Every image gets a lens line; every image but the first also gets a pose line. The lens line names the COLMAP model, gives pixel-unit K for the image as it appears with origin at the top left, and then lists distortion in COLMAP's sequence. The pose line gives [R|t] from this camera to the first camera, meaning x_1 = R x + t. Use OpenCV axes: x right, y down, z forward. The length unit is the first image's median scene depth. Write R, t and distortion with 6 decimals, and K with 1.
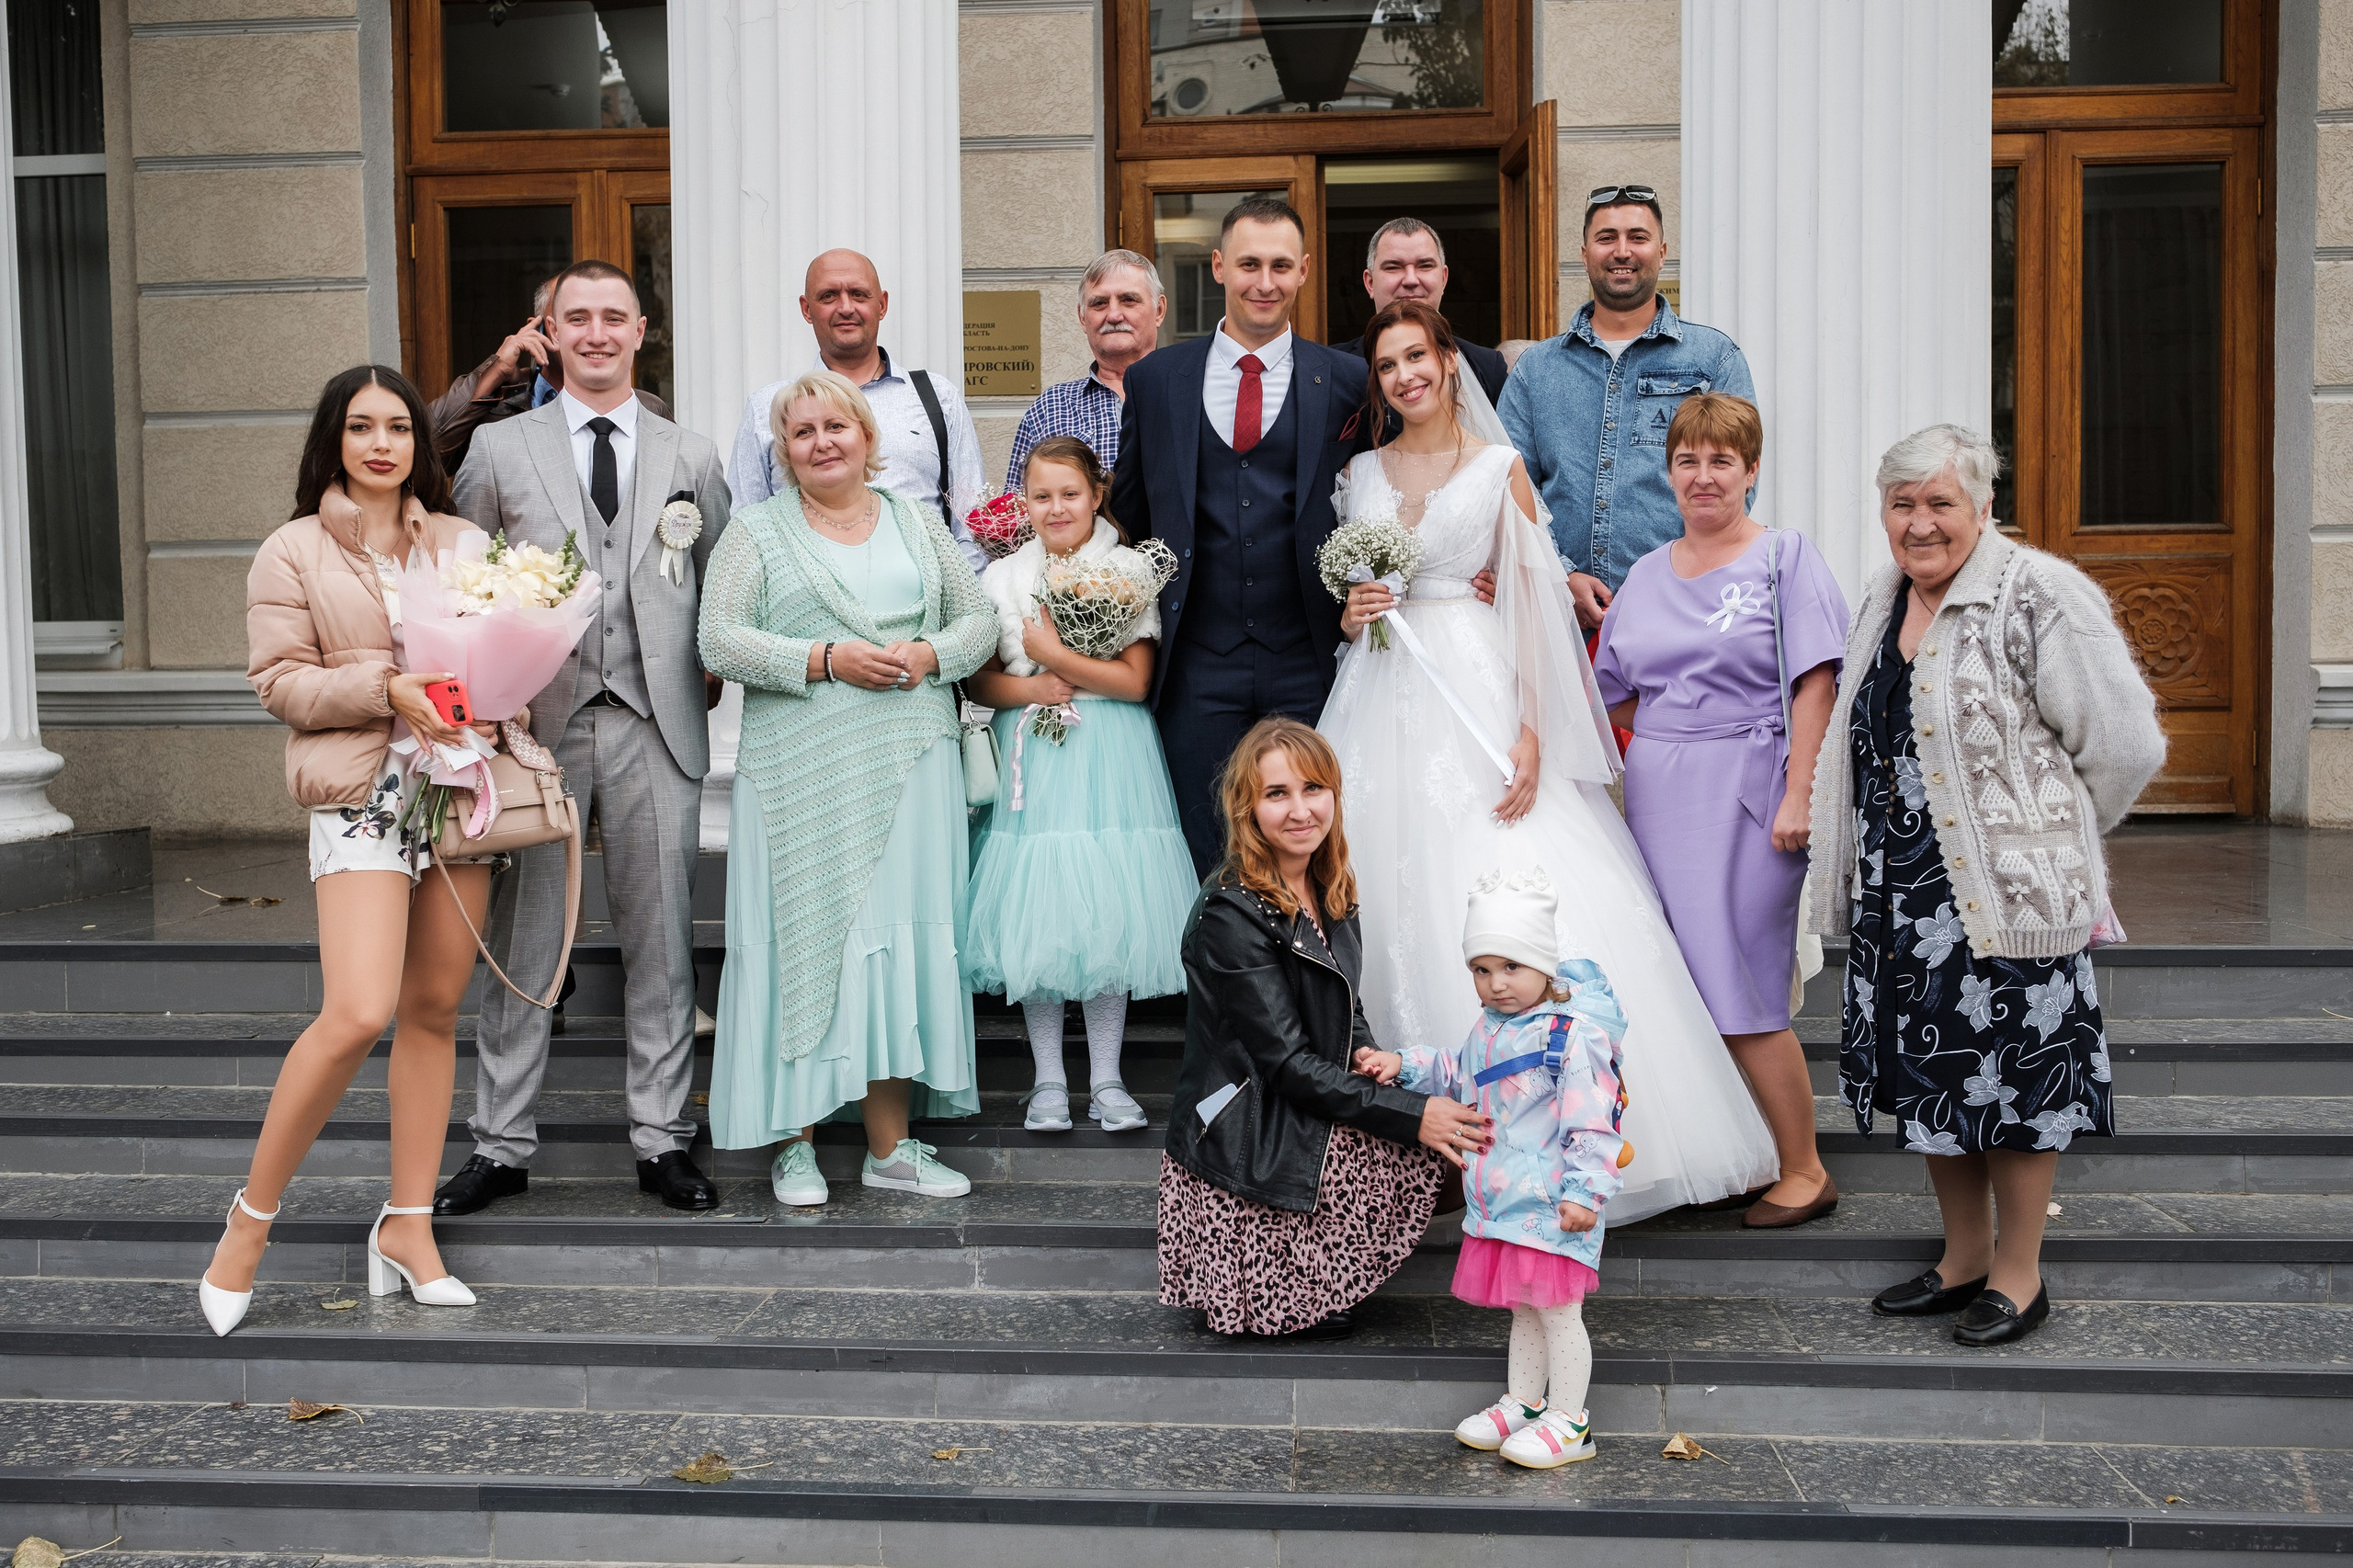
lens RADIAL K [[2484.3, 0, 1177.1], [0, 2484.3, 836.2], [0, 0, 1]] dist [-0.001388, -0.004532]
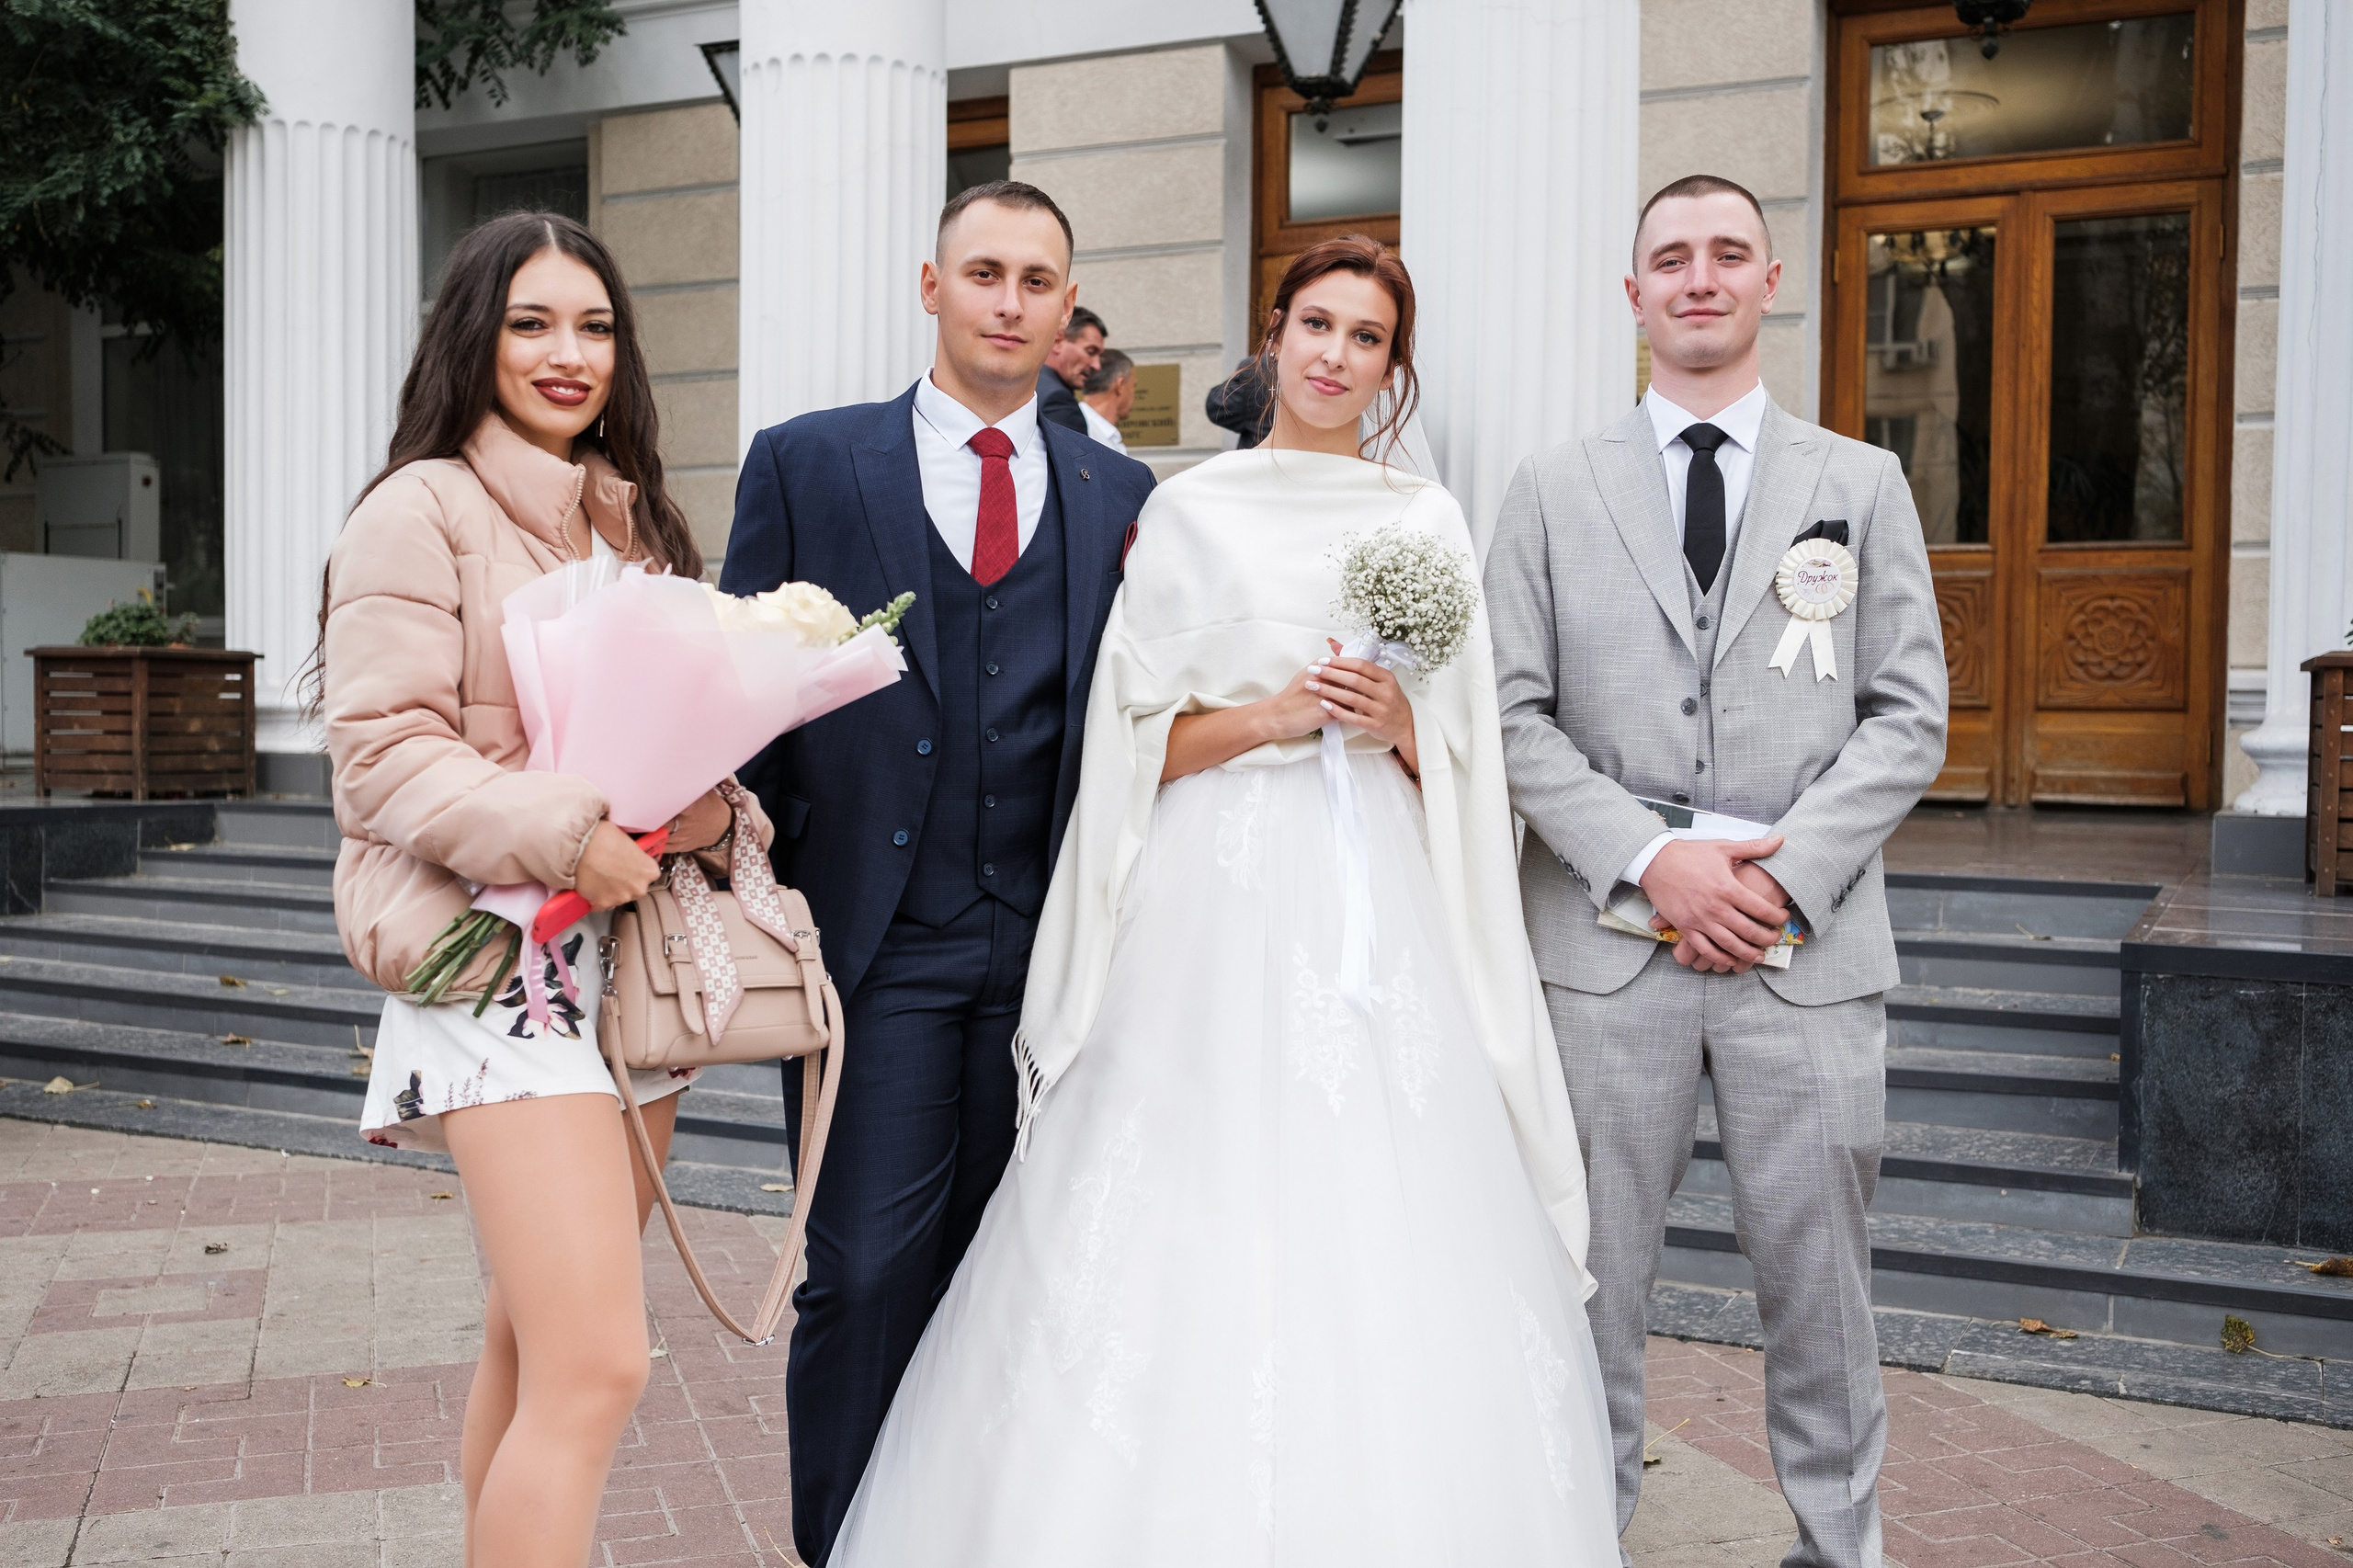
lens RADIAL K [[2484.3, 0, 1177.1], [0, 2484.3, 836.2], [0, 0, 1]] dist [-0.001388, -0.004532]
pose [[0.924251, 0.039936, -0.379692, 0.432022], [-0.044420, 0.999008, -0.003051, 0.026860], [0.379193, 0.019686, 0.925108, -0.175479]]
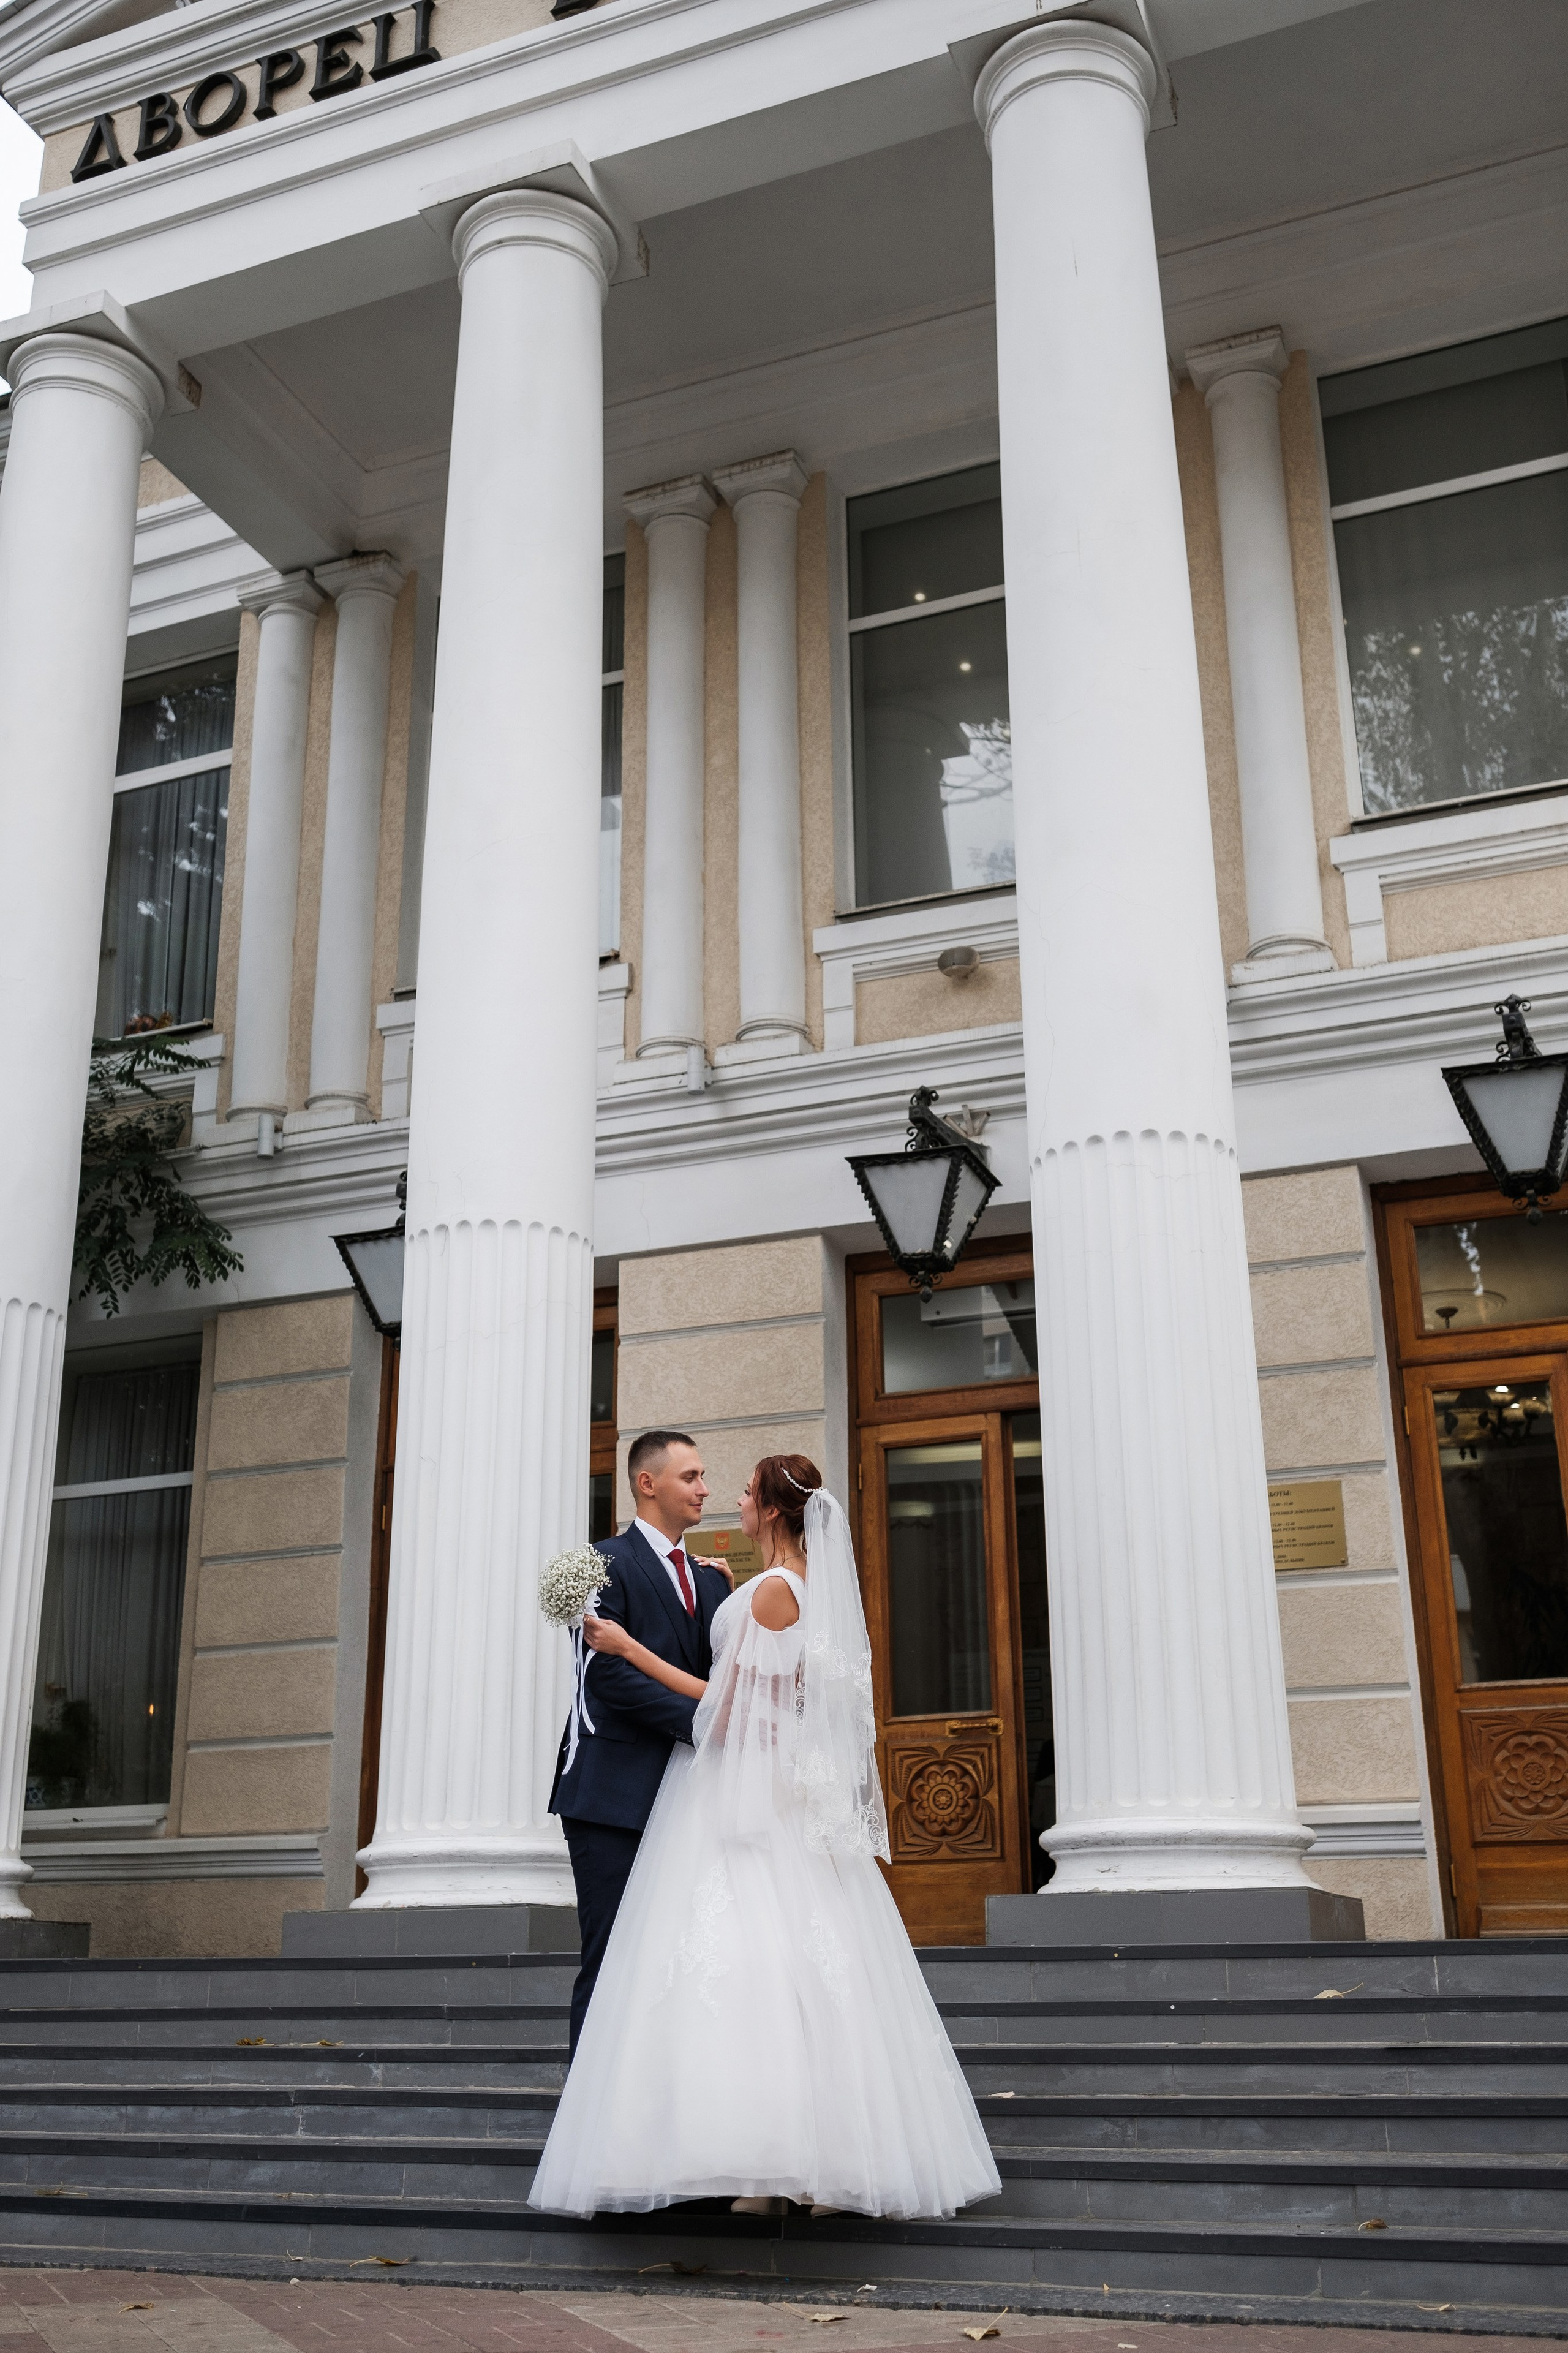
lens RADIAL K [[2484.2, 0, 785.8], [0, 2484.2, 1113.6], [0, 0, 1]] dist [-0.001388, -0.004532]
pose [[0.946561, -0.107751, -0.303994, 0.366883], [-0.021868, 0.918933, -0.393806, 0.099842], [0.321783, 0.379409, 0.867470, -0.232728]]
